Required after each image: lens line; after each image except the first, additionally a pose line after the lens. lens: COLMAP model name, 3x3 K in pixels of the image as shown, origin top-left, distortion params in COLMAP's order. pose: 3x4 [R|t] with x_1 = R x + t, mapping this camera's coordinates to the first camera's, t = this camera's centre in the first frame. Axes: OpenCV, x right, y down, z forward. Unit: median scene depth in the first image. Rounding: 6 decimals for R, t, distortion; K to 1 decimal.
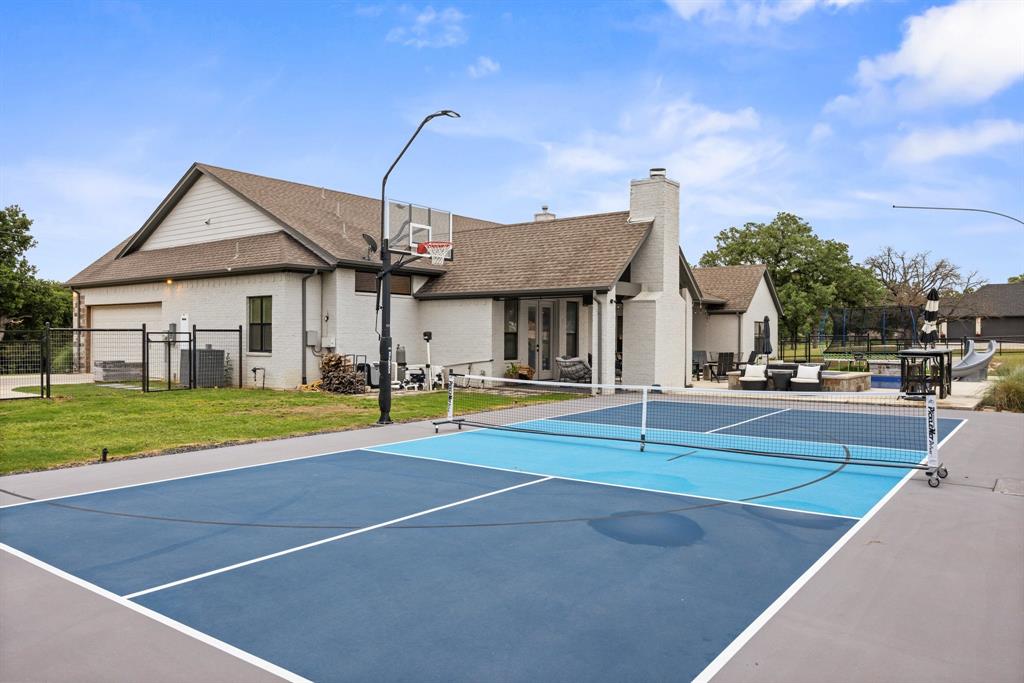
lens RADIAL K [[741.0, 0, 509.7], [0, 741.0, 343.9], [0, 0, 1]] dist [-0.010008, -0.001369]
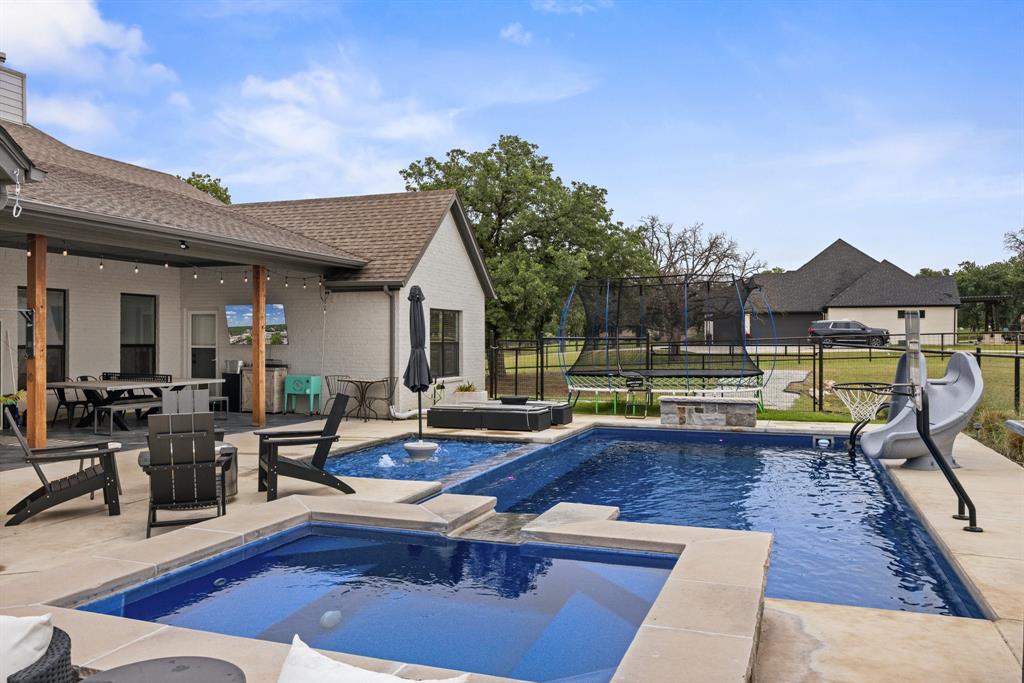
lens RADIAL K [[741.0, 0, 513.5], [0, 741.0, 342.1], [0, 0, 1]] dist [-0.010008, -0.001369]
pose [[0.949518, -0.001992, 0.313705, 0.184333], [0.002134, 0.999998, -0.000112, -0.006690], [-0.313704, 0.000775, 0.949521, 0.424213]]
